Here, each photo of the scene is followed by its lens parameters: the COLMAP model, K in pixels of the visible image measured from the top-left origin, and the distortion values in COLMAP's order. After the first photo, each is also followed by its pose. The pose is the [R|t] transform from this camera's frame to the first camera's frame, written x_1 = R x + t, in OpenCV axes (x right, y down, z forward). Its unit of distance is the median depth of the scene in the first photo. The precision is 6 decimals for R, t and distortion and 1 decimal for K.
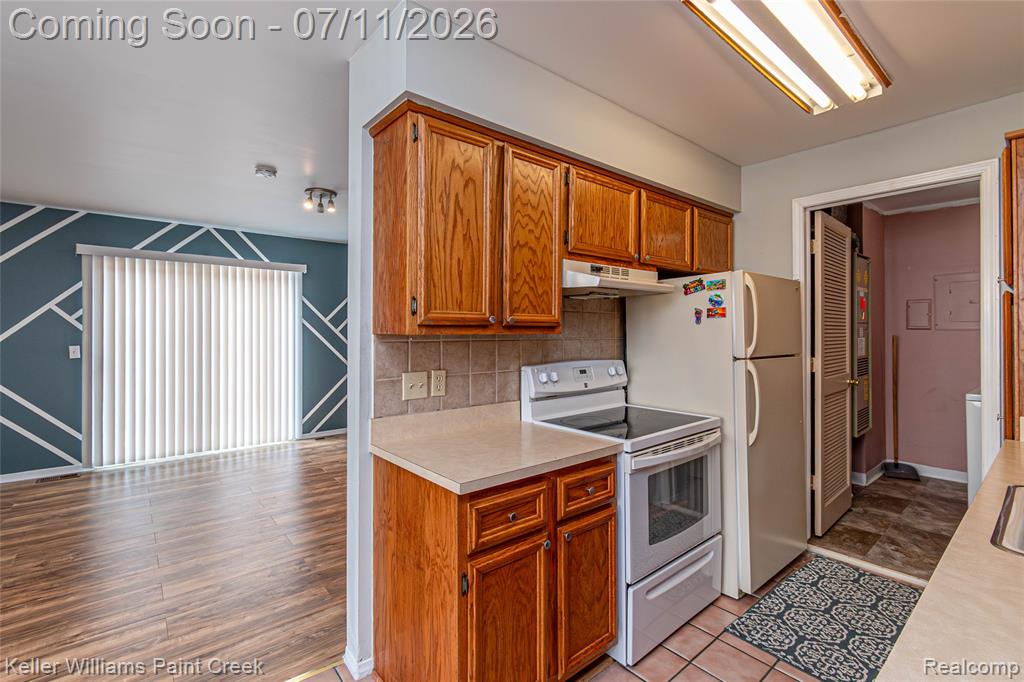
lens RADIAL K [[460.9, 0, 512.3], [0, 460.9, 329.0], [0, 0, 1]] dist [0.000423, -0.000273]
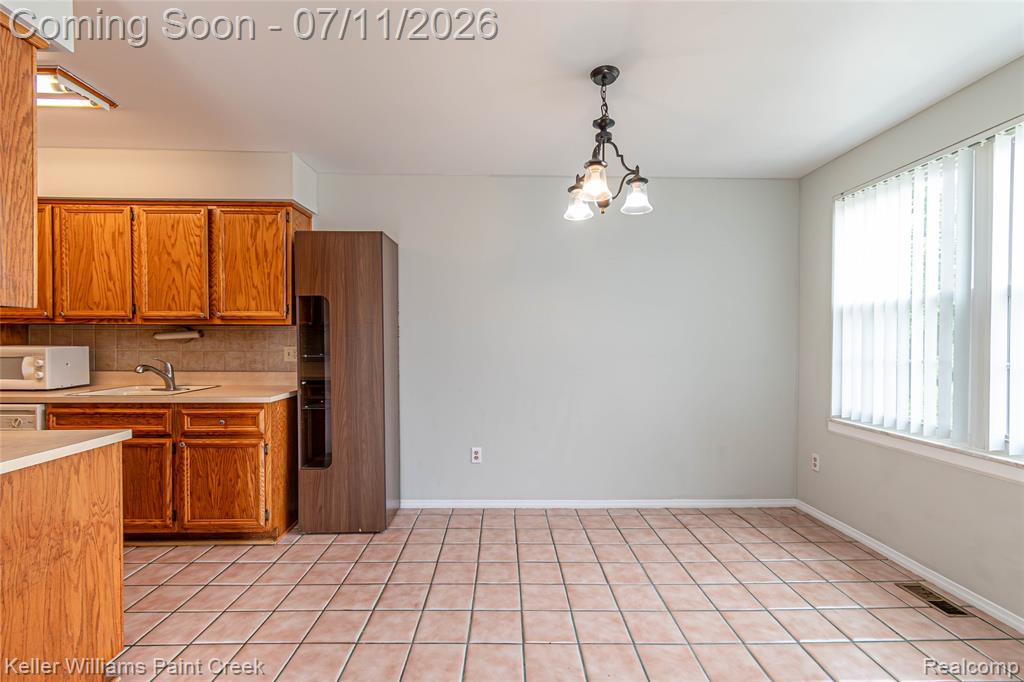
lens RADIAL K [[455.8, 0, 514.8], [0, 455.8, 345.5], [0, 0, 1]] dist [0.001685, -0.000159]
pose [[-0.782459, -0.010422, 0.622615, -0.985592], [-0.004429, 0.999928, 0.011172, 0.046871], [-0.622686, 0.005985, -0.782449, 0.751411]]
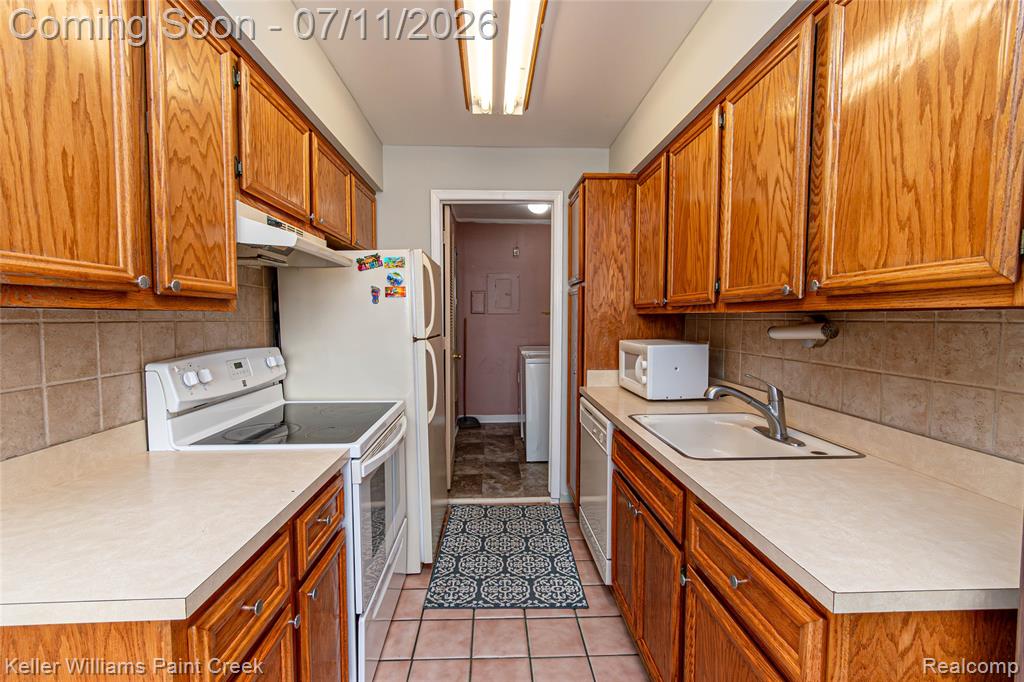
lens RADIAL K [[451.4, 0, 508.9], [0, 451.4, 345.5], [0, 0, 1]] dist [0.003268, -0.000640]
pose [[0.612687, -0.047822, 0.788878, -0.154836], [-0.004897, 0.997919, 0.064297, 0.014094], [-0.790311, -0.043257, 0.611177, 0.241376]]
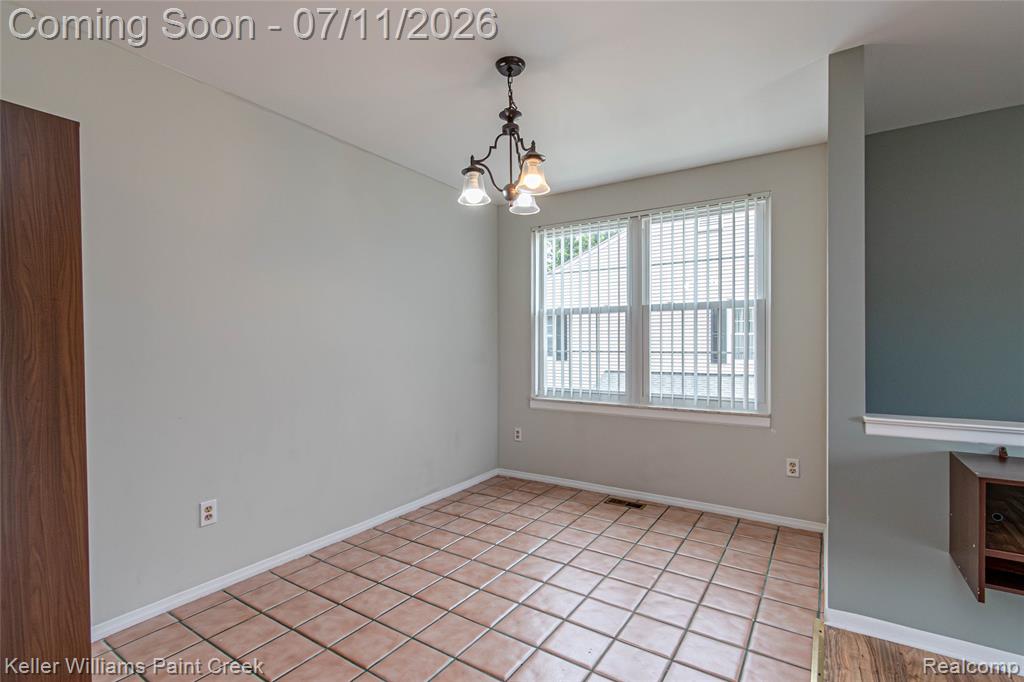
lens RADIAL K [[459.3, 0, 514.7], [0, 459.3, 342.0], [0, 0, 1]] dist [0.000027, 0.000255]
pose [[-0.955917, -0.001623, -0.293634, -0.324555], [-0.001113, 0.999998, -0.001905, 0.059703], [0.293636, -0.001494, -0.955916, 0.791562]]
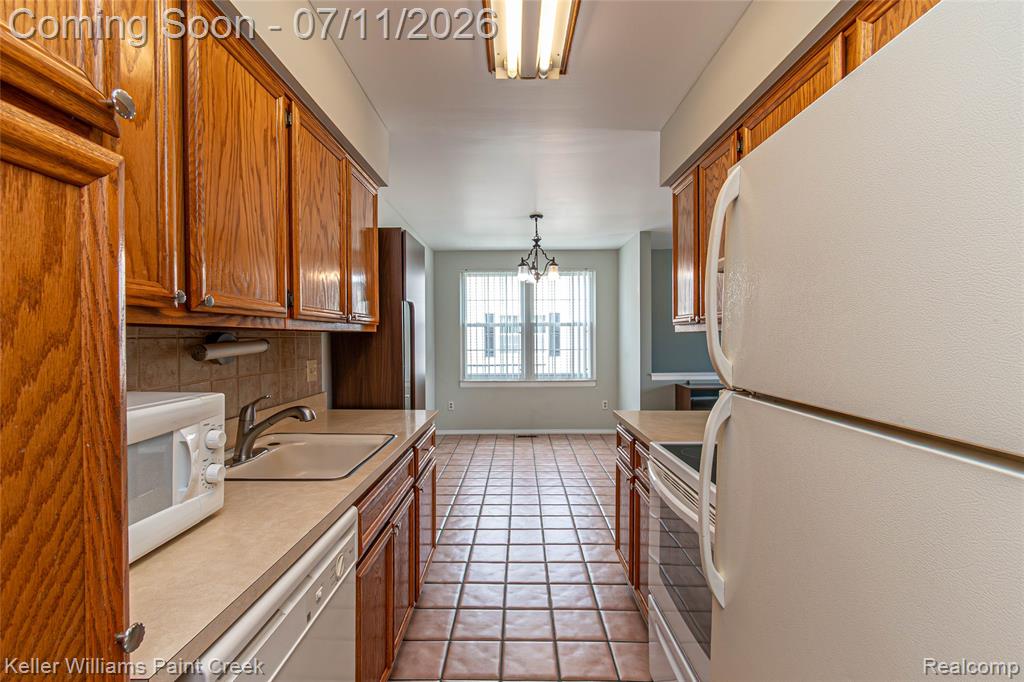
lens RADIAL K [[459.3, 0, 514.7], [0, 459.3, 342.0], [0, 0, 1]] dist [0.000027, 0.000255]
pose [[-0.642850, 0.009867, -0.765929, 0.898379], [0.003623, 0.999945, 0.009841, 0.020648], [0.765983, 0.003551, -0.642850, 1.077085]]
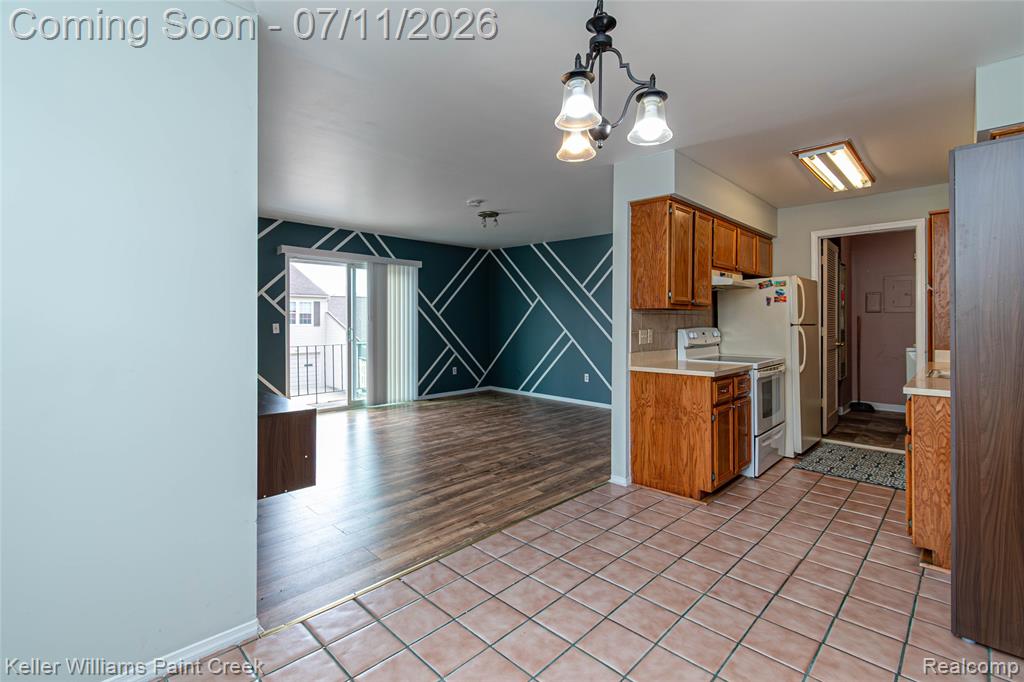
lens RADIAL K [[464.8, 0, 513.6], [0, 464.8, 319.1], [0, 0, 1]] dist [-0.001159, -0.000298]
pose [[0.995186, 0.001173, 0.097996, -0.755490], [-0.001276, 0.999999, 0.000995, 0.040236], [-0.097994, -0.001115, 0.995186, -0.680186]]
